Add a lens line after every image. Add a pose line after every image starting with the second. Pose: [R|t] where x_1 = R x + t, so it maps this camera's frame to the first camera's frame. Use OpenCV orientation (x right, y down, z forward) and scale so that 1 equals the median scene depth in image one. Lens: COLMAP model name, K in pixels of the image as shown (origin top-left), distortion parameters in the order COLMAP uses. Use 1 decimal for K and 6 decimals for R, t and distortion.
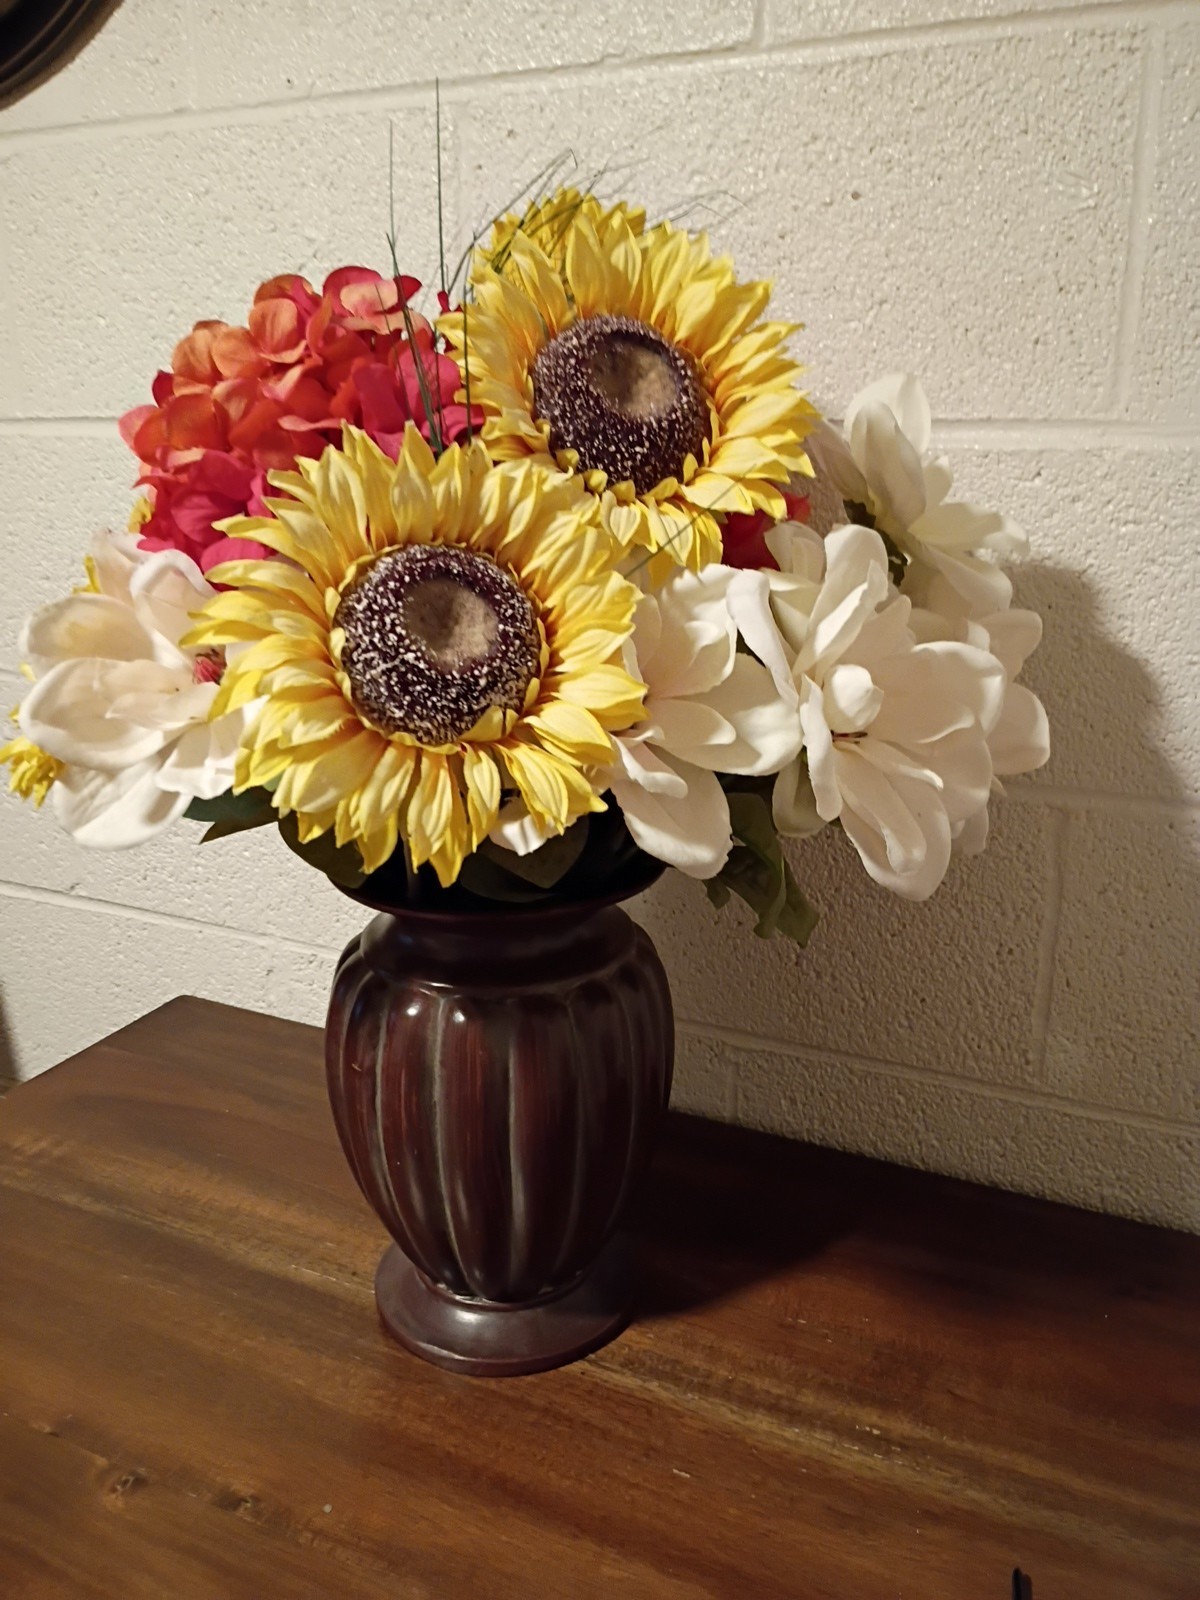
lens RADIAL K [[1360.5, 0, 574.7], [0, 1360.5, 802.8], [0, 0, 1]] dist [0.065561, -0.094565]
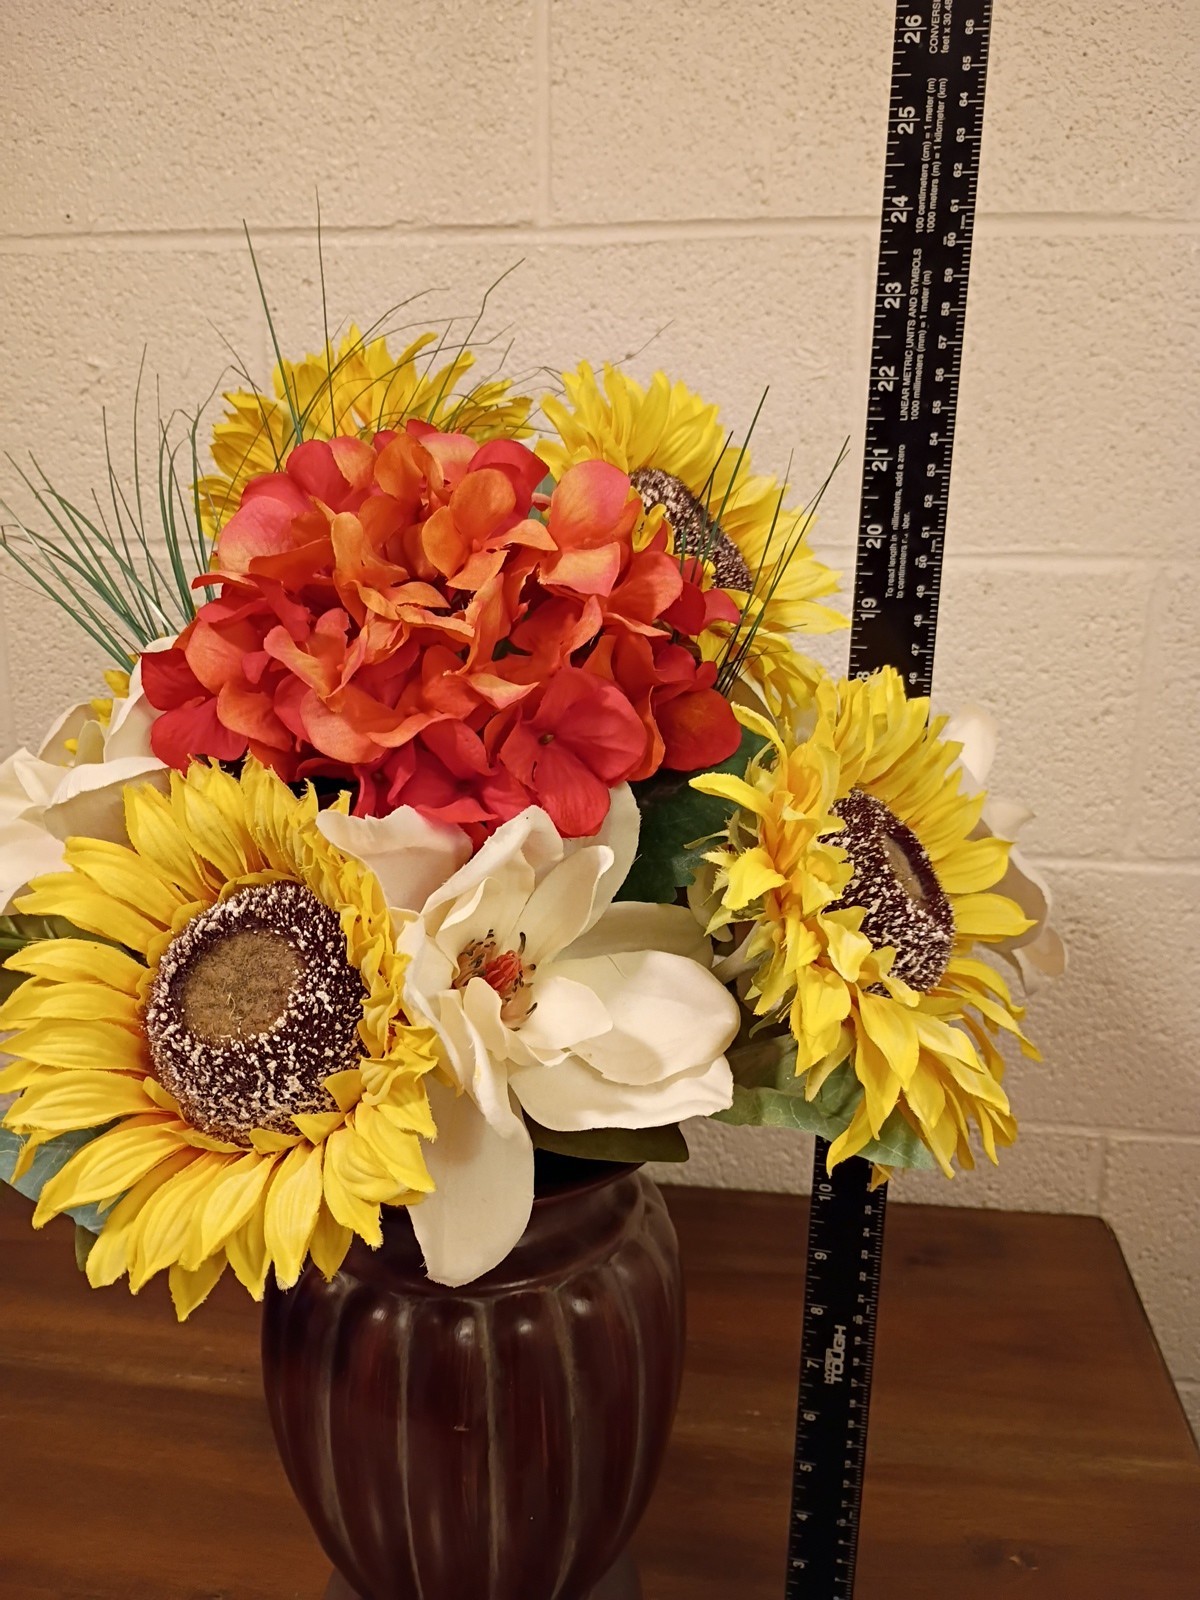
lens RADIAL K [[1360.5, 0, 589.2], [0, 1360.5, 799.2], [0, 0, 1]] dist [0.065561, -0.094565]
pose [[0.952936, -0.066431, 0.295804, -0.178495], [0.080154, 0.996185, -0.034497, -0.024765], [-0.292384, 0.056584, 0.954626, -0.075108]]
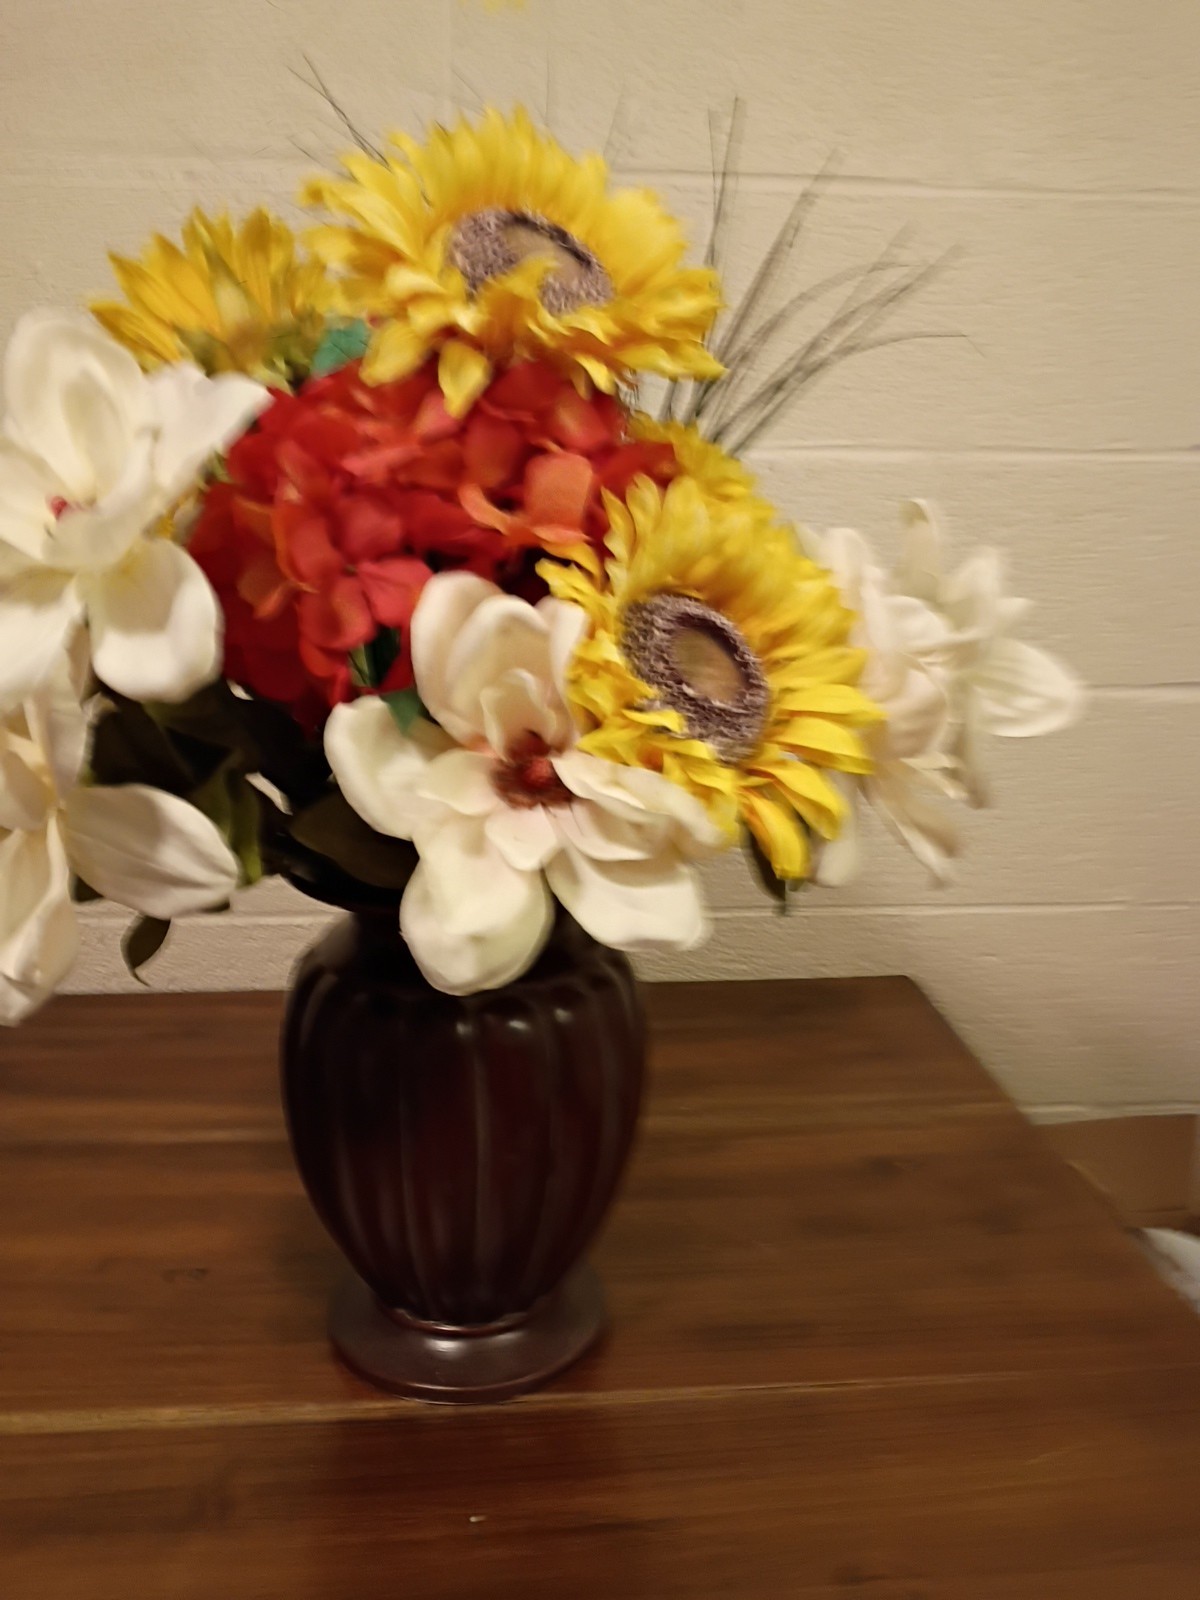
lens RADIAL K [[1360.5, 0, 584.1], [0, 1360.5, 820.9], [0, 0, 1]] dist [0.065561, -0.094565]
pose [[0.861424, -0.115020, 0.494691, -0.442387], [0.131559, 0.991307, 0.001398, 0.108009], [-0.490551, 0.063876, 0.869068, -0.179505]]
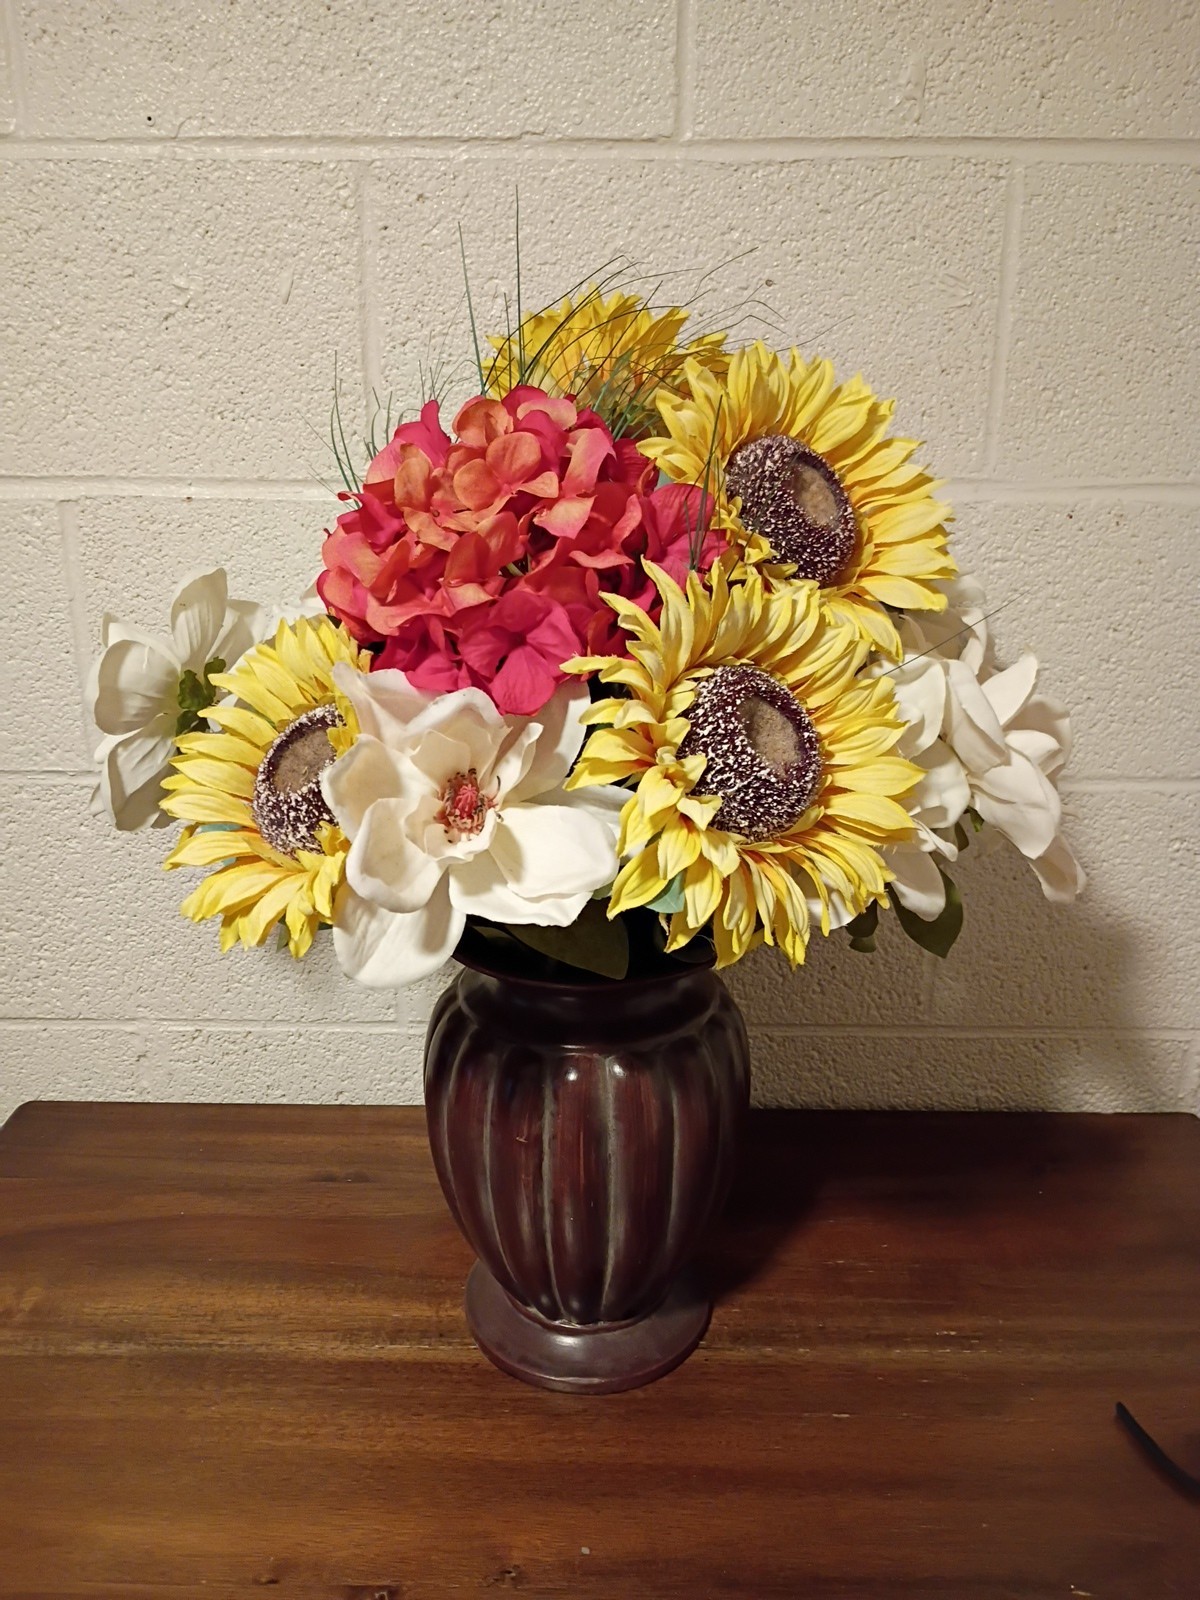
lens RADIAL K [[1360.5, 0, 593.6], [0, 1360.5, 806.9], [0, 0, 1]] dist [0.065561, -0.094565]
pose [[0.903756, -0.133465, 0.406708, -0.395849], [0.115981, 0.990957, 0.067467, -0.096531], [-0.412035, -0.013803, 0.911063, 0.024511]]
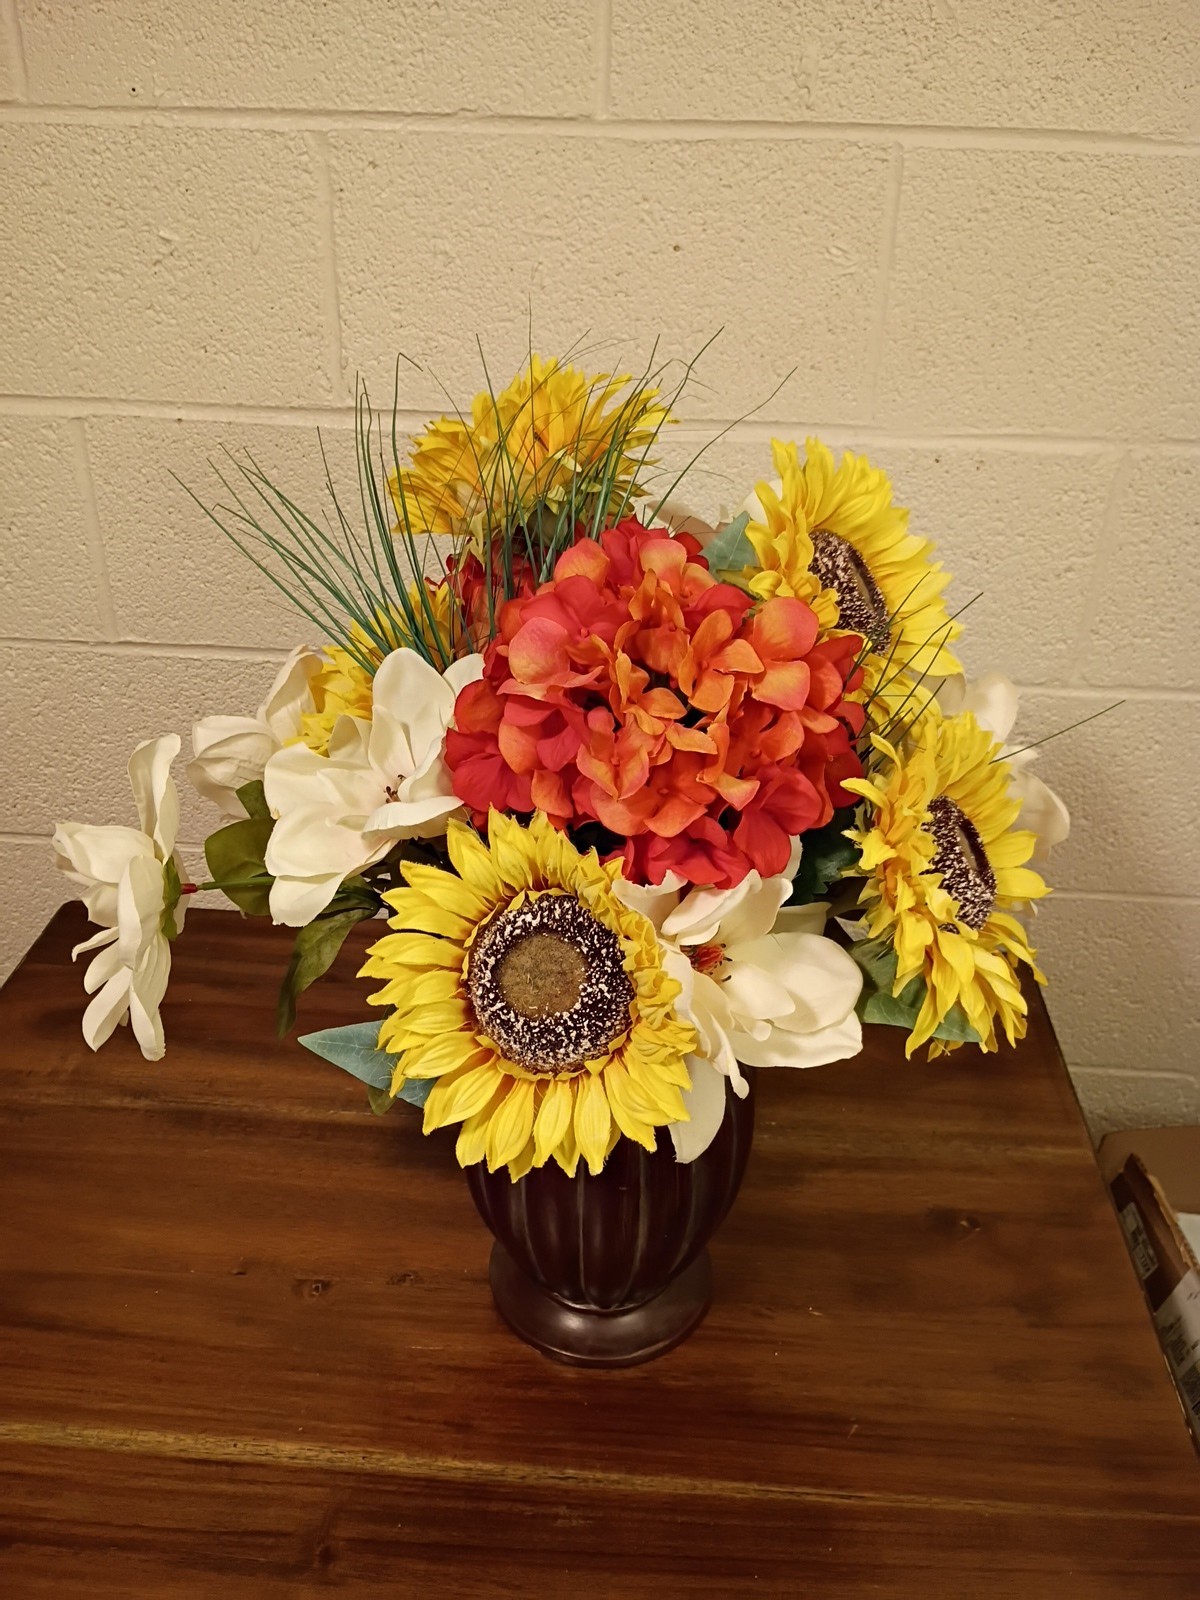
lens RADIAL K [[1360.5, 0, 589.0], [0, 1360.5, 811.1], [0, 0, 1]] dist [0.065561, -0.094565]
pose [[0.926313, -0.169022, 0.336714, -0.350722], [0.085495, 0.964707, 0.249059, -0.233826], [-0.366926, -0.201919, 0.908071, -0.212863]]
